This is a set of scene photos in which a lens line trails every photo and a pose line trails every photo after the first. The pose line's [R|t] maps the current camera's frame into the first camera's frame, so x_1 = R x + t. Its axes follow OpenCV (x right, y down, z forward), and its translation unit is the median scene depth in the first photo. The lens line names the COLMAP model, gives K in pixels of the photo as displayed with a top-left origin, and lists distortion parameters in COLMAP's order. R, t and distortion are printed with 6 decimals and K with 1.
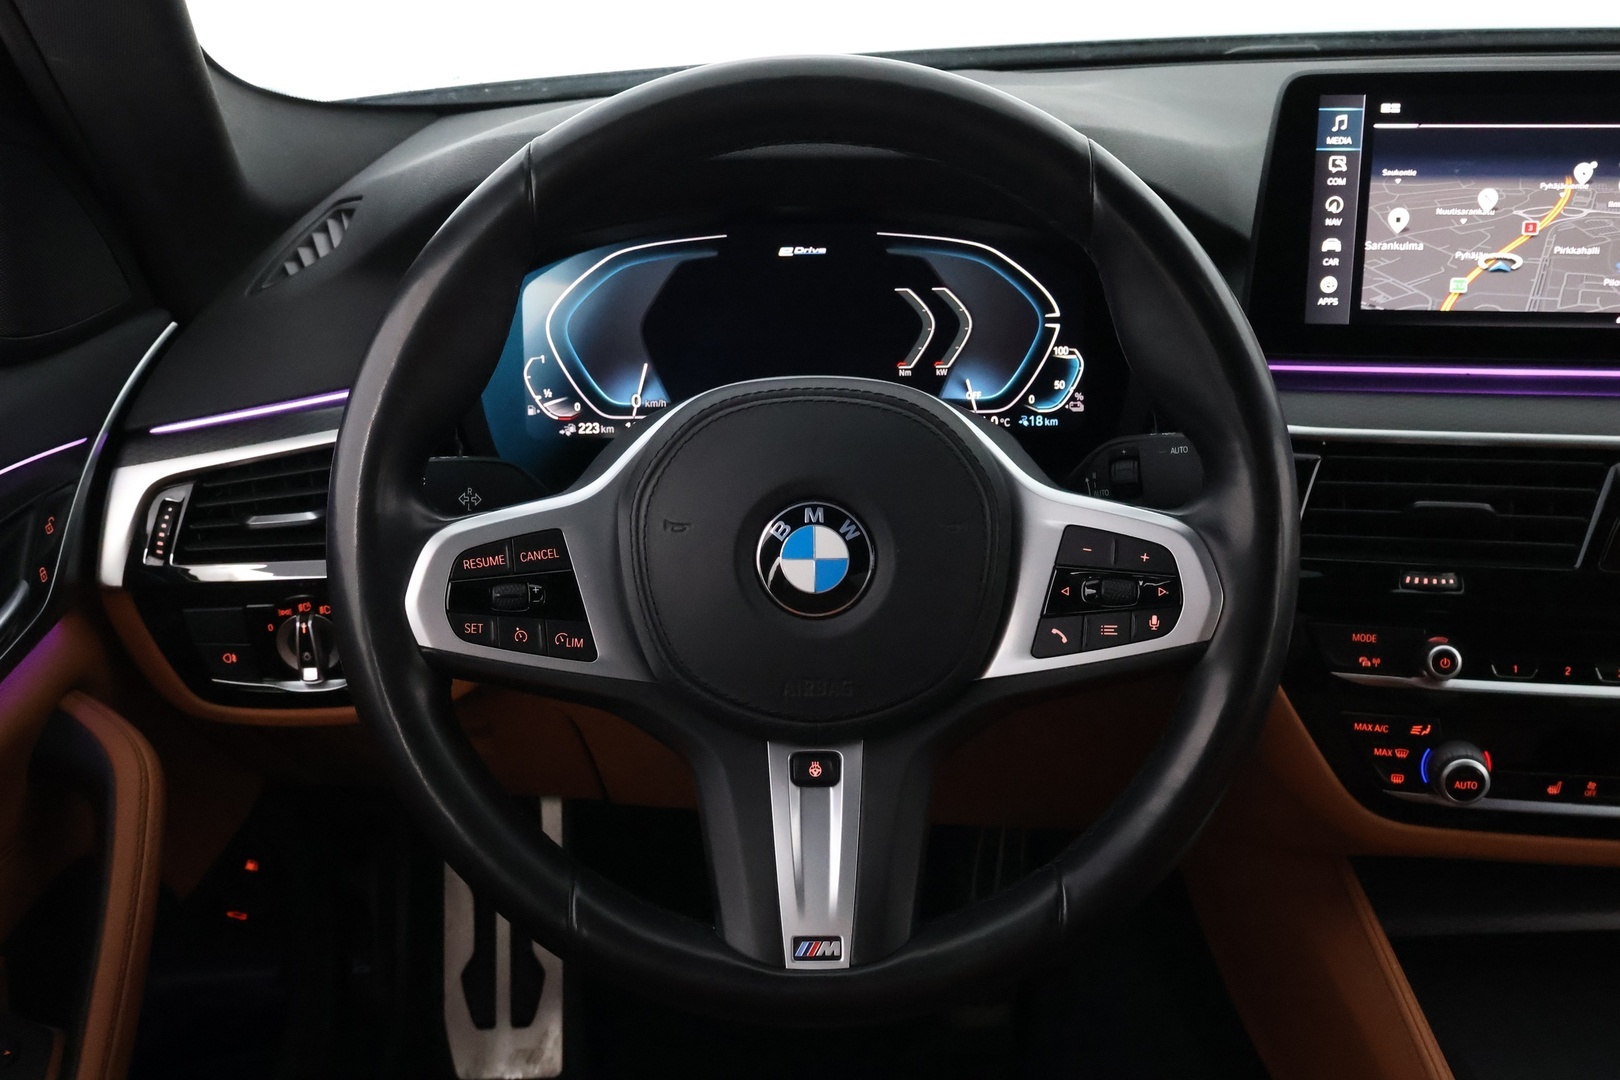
lens RADIAL K [[1831.0, 0, 808.6], [0, 1831.0, 532.5], [0, 0, 1]] dist [0.013511, 0.000000]
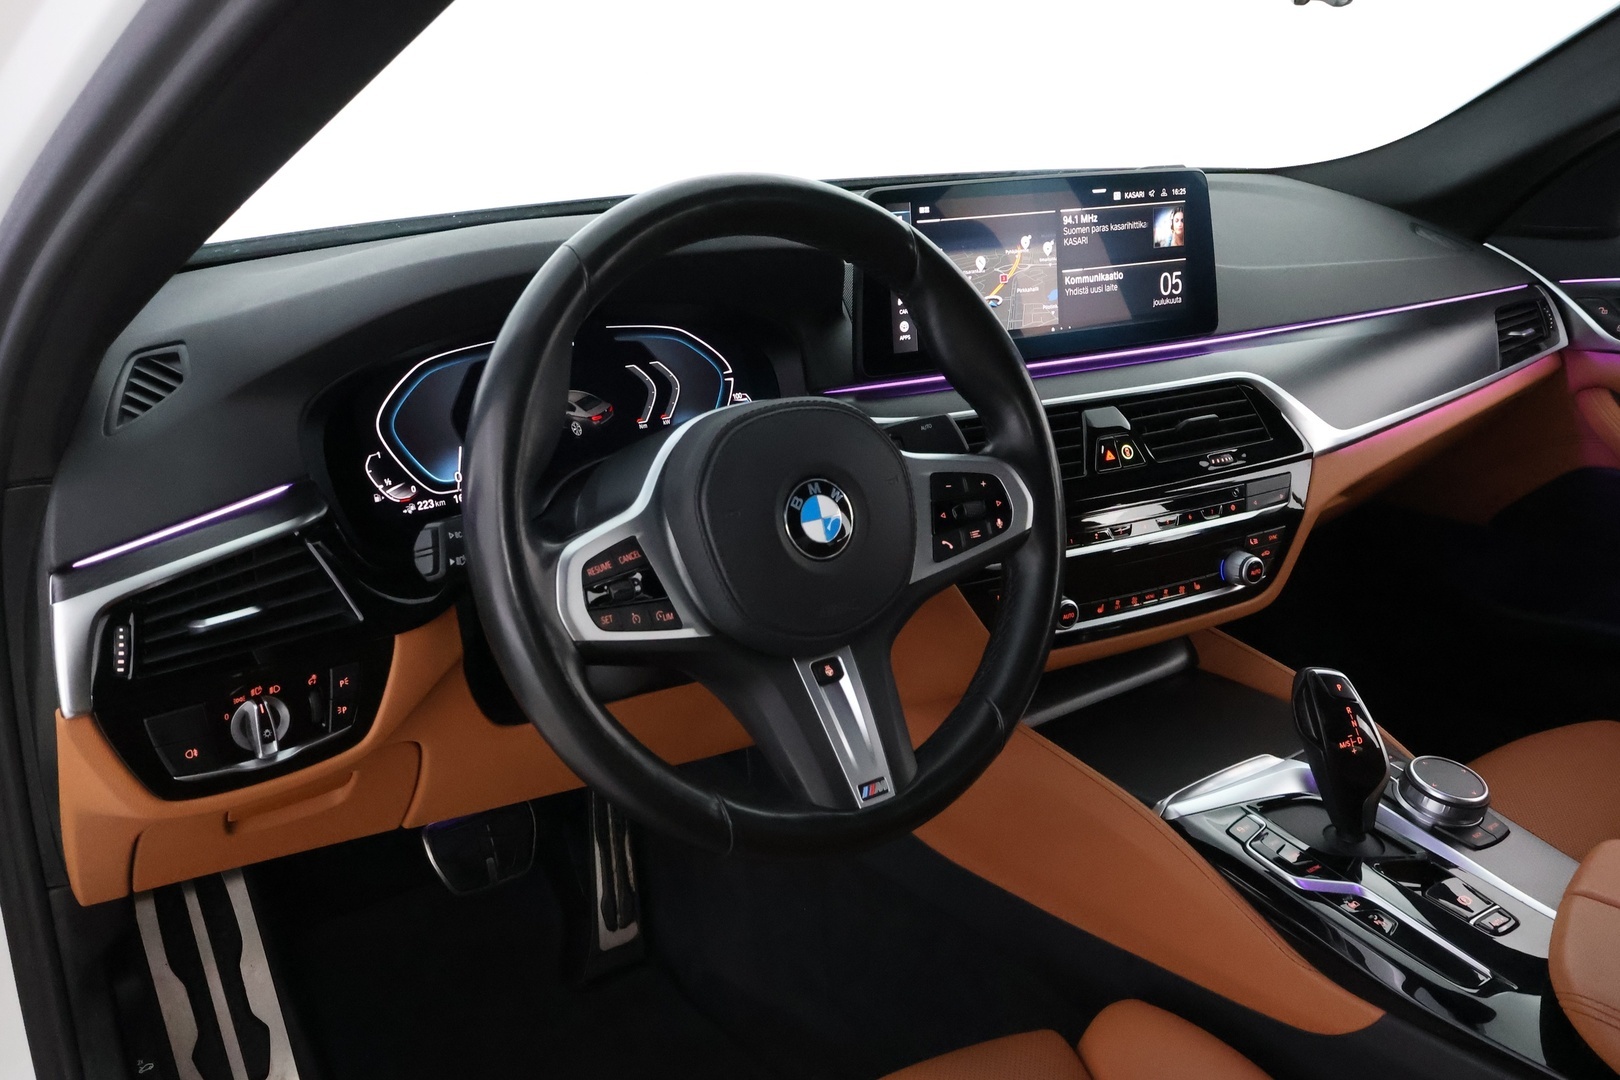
lens RADIAL K [[1430.1, 0, 815.0], [0, 1430.1, 539.2], [0, 0, 1]] dist [0.018138, -0.000071]
pose [[0.813656, -0.178222, 0.553355, -0.480343], [0.212181, 0.977226, 0.002749, 0.020156], [-0.541243, 0.115175, 0.832941, 0.063044]]
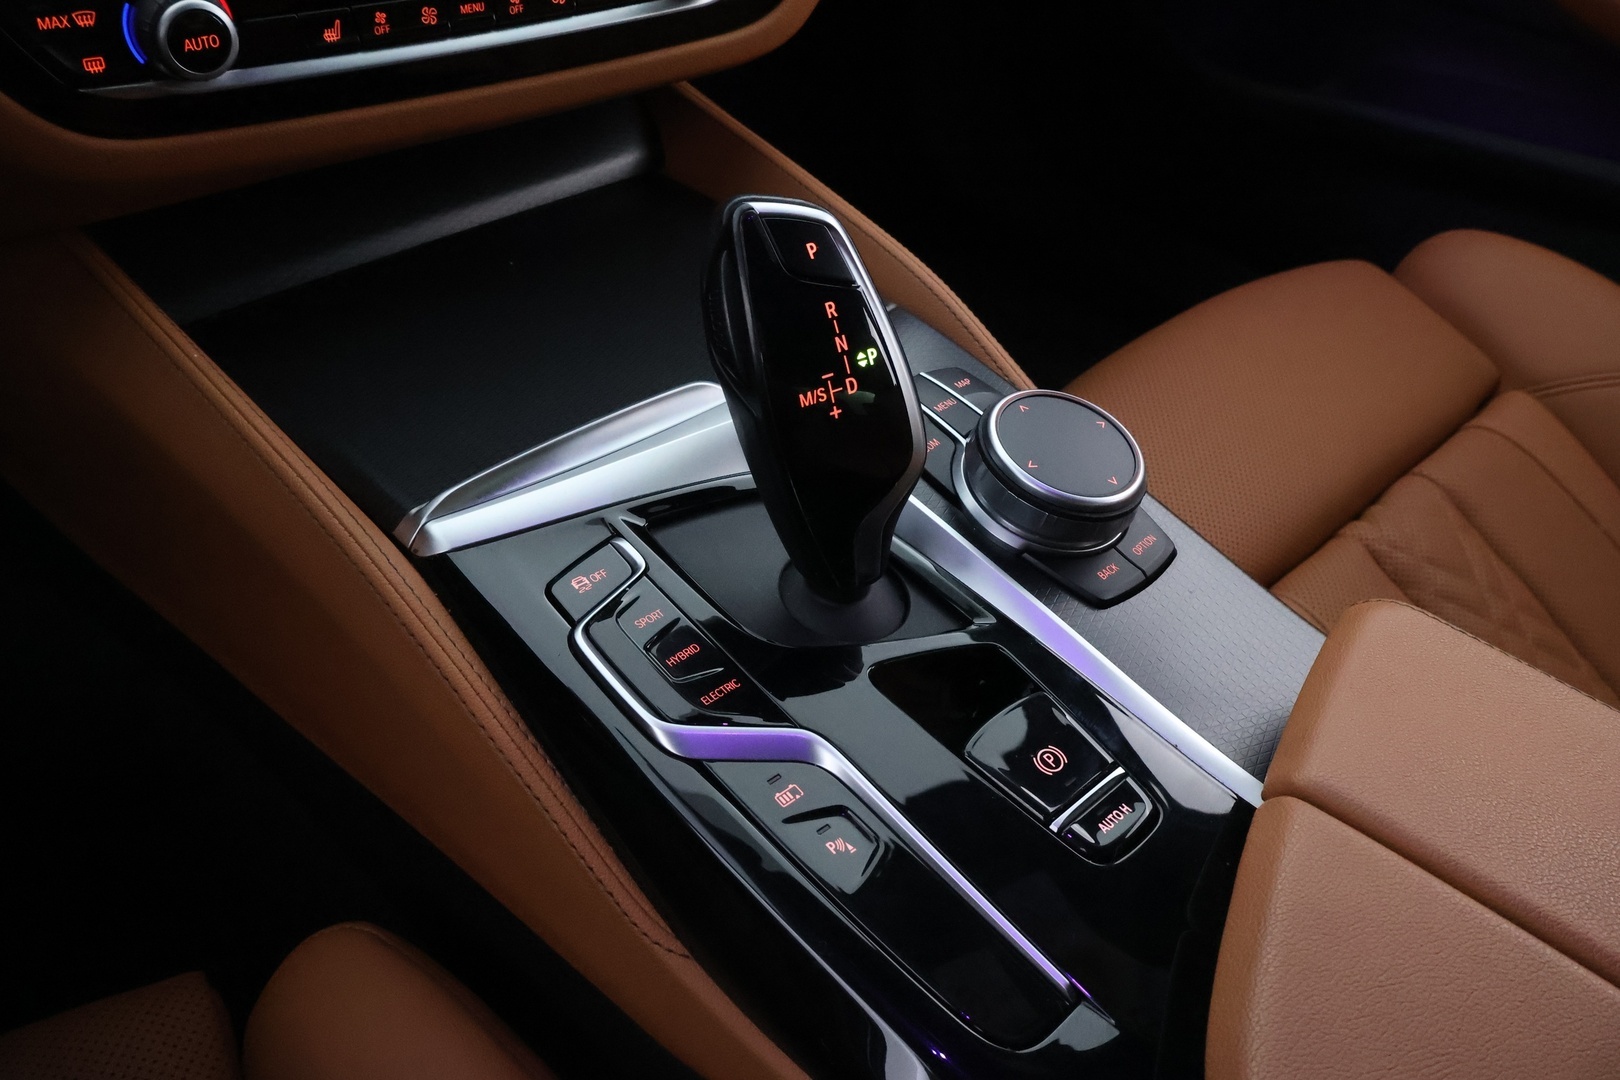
lens RADIAL K [[1342.8, 0, 798.6], [0, 1342.8, 542.7], [0, 0, 1]] dist [0.012700, 0.002774]
pose [[0.724018, -0.388158, 0.570203, 0.166104], [0.176544, 0.903387, 0.390800, 0.140448], [-0.666806, -0.182280, 0.722595, 0.469704]]
